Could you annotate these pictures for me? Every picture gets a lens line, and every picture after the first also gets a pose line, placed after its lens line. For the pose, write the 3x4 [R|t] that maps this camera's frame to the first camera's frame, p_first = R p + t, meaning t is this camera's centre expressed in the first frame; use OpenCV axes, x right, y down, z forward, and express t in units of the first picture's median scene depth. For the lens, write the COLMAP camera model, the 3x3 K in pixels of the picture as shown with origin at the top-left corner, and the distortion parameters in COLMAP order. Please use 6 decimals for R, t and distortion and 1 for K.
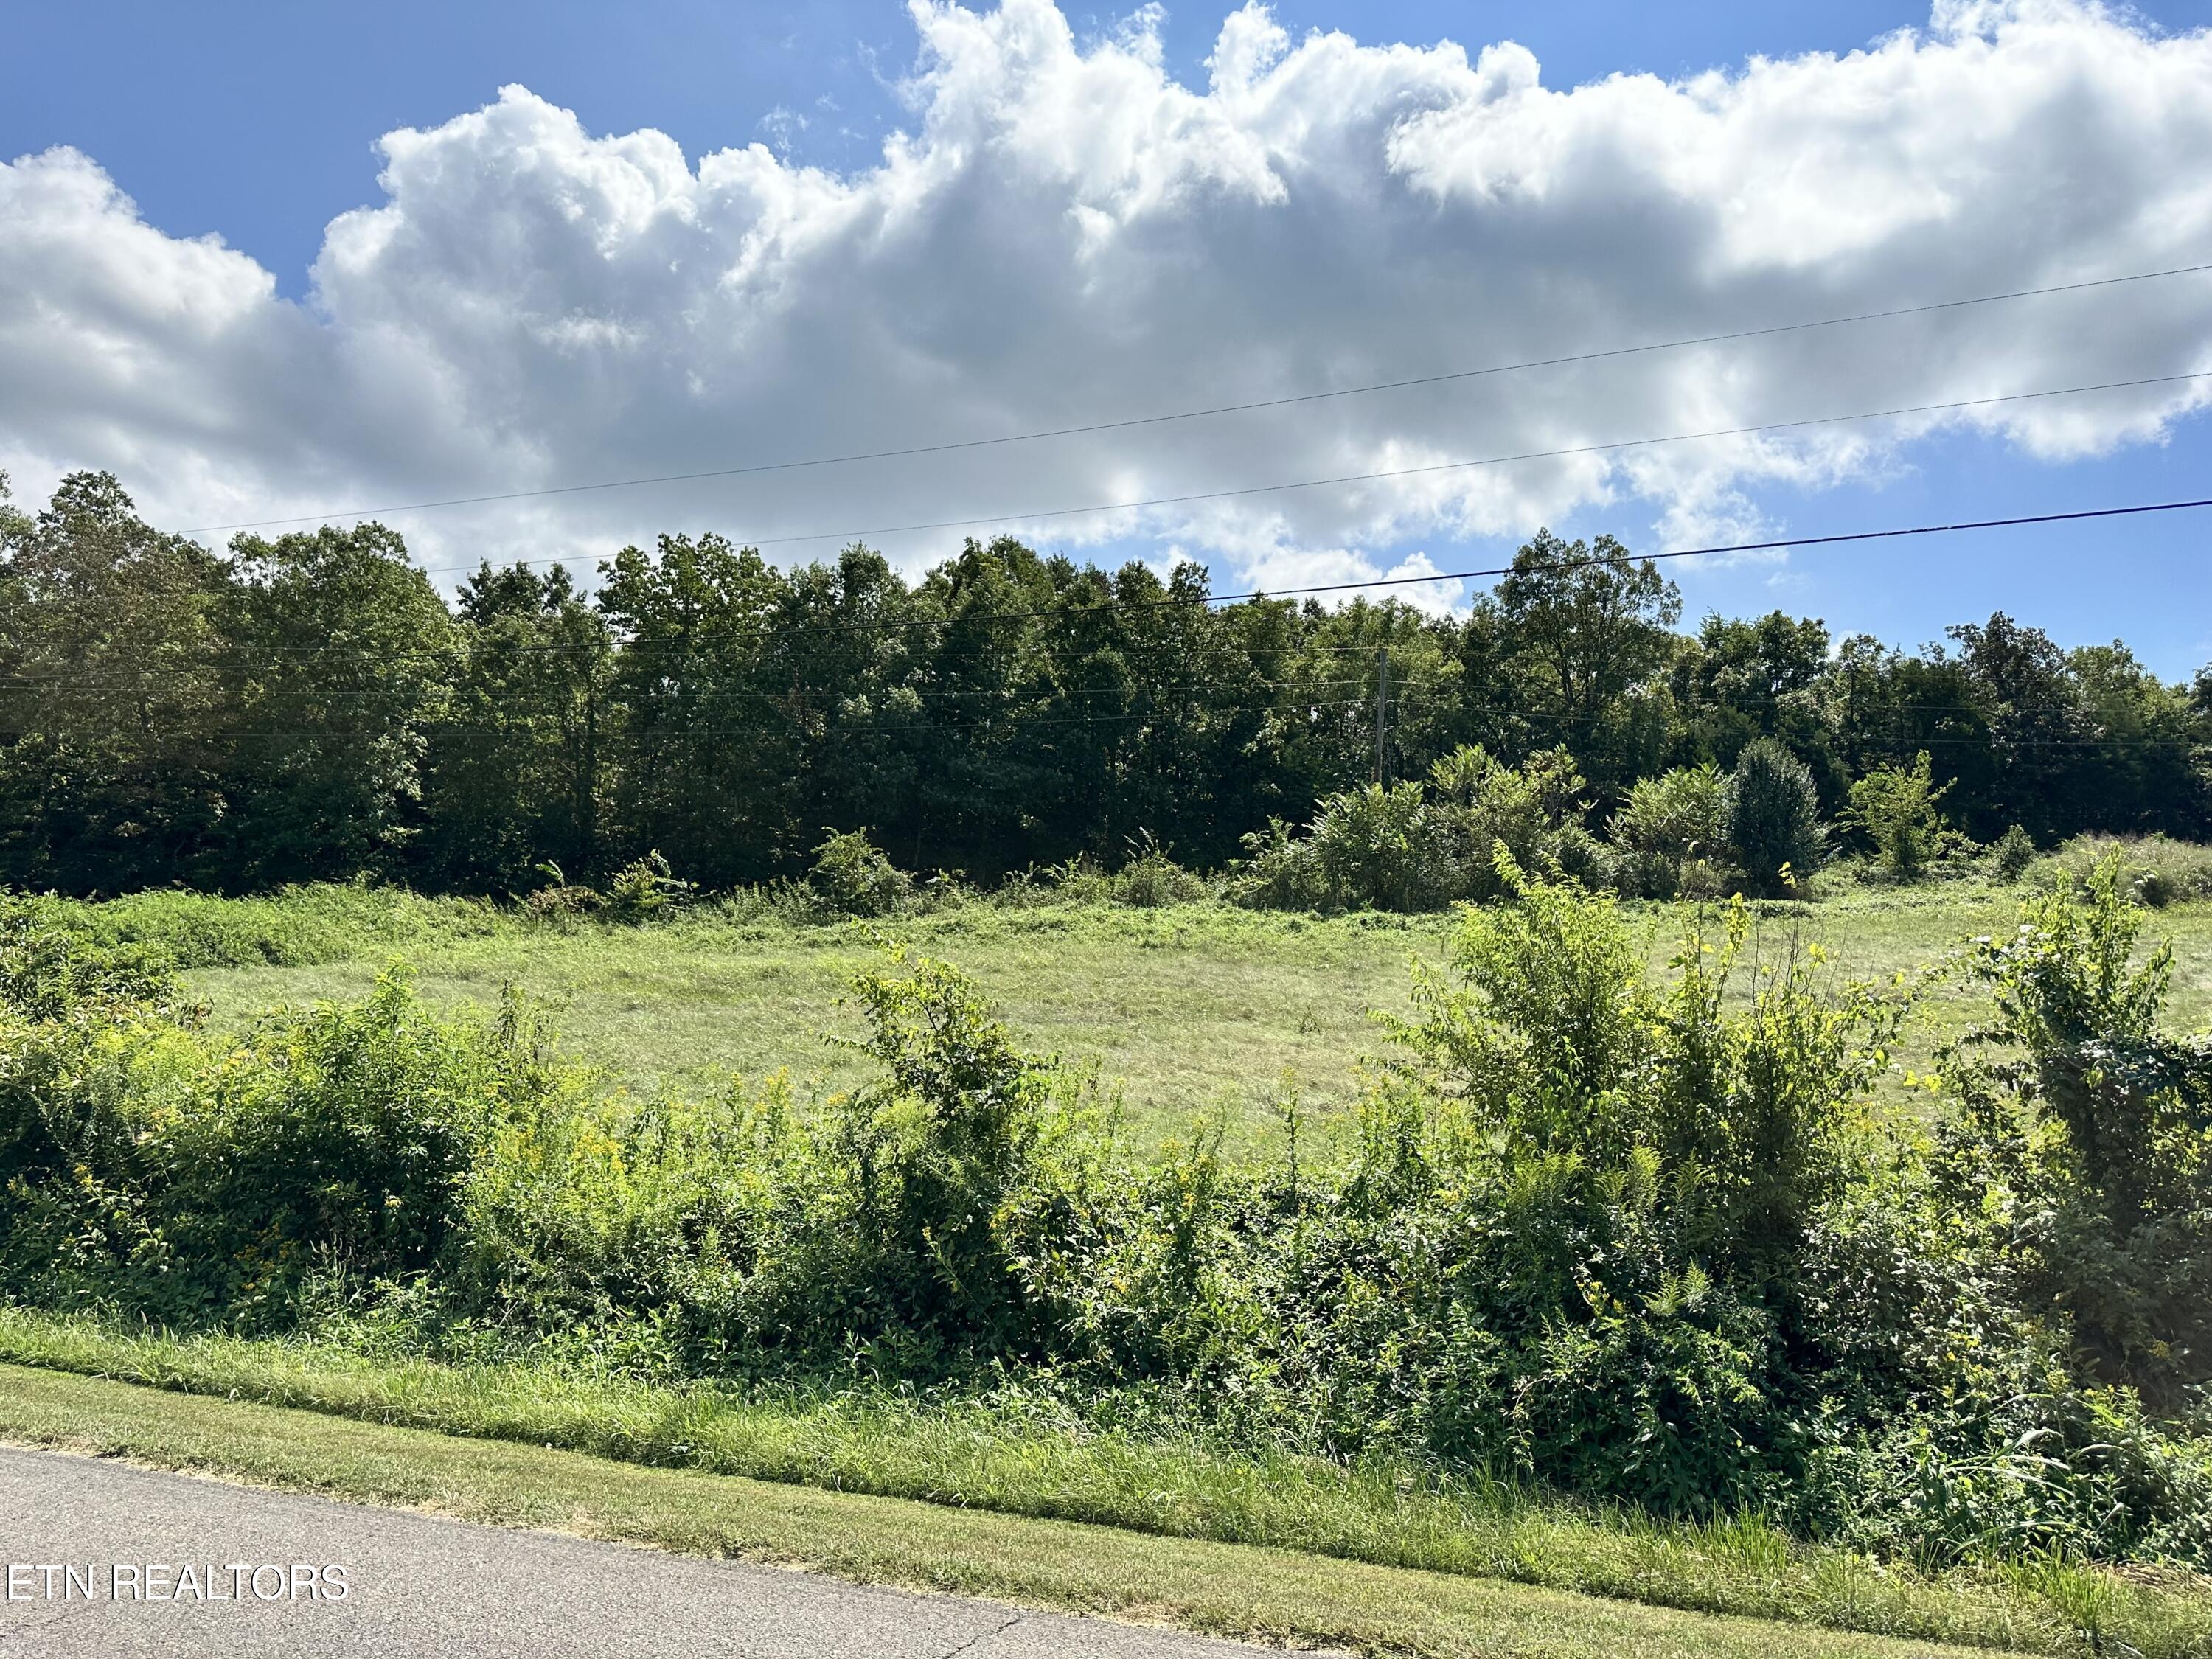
lens RADIAL K [[1543.8, 0, 1105.2], [0, 1543.8, 793.1], [0, 0, 1]] dist [0.130899, -0.172189]
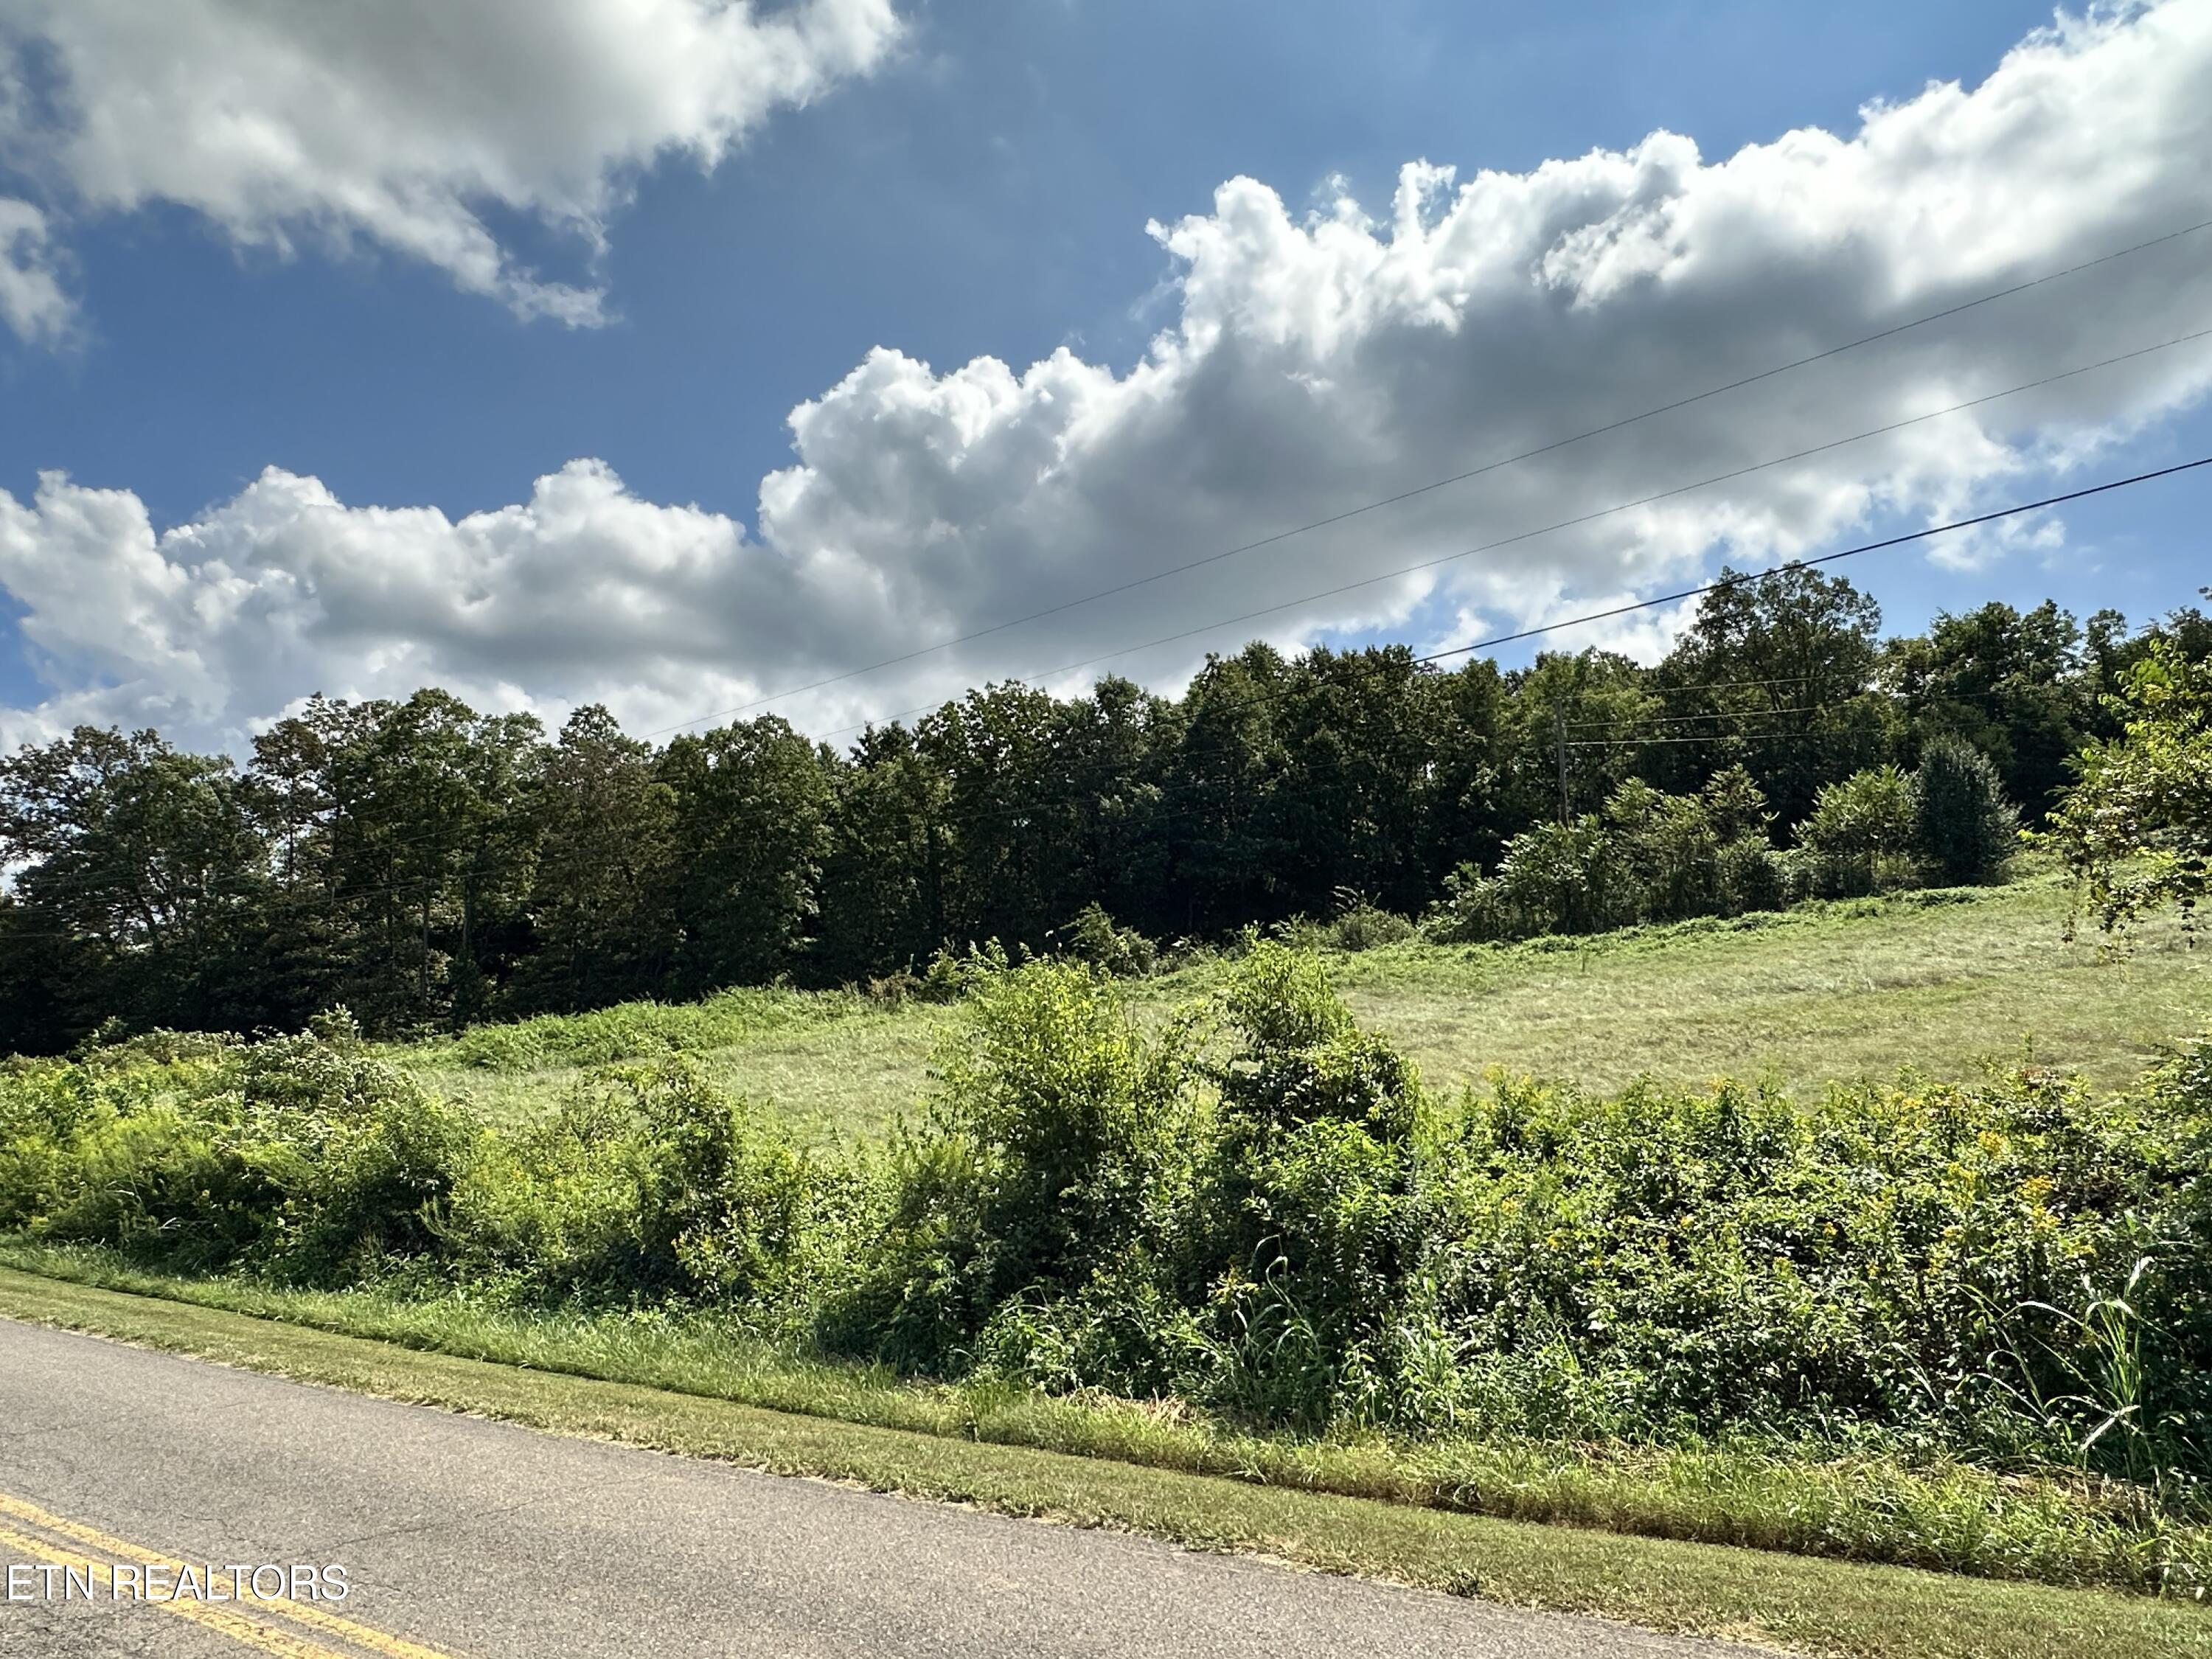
lens RADIAL K [[1356.5, 0, 1102.7], [0, 1356.5, 827.3], [0, 0, 1]] dist [-0.003374, 0.003932]
pose [[0.955293, -0.116009, -0.271949, 0.104285], [0.110742, 0.993244, -0.034690, -0.003218], [0.274136, 0.003023, 0.961686, -0.030530]]
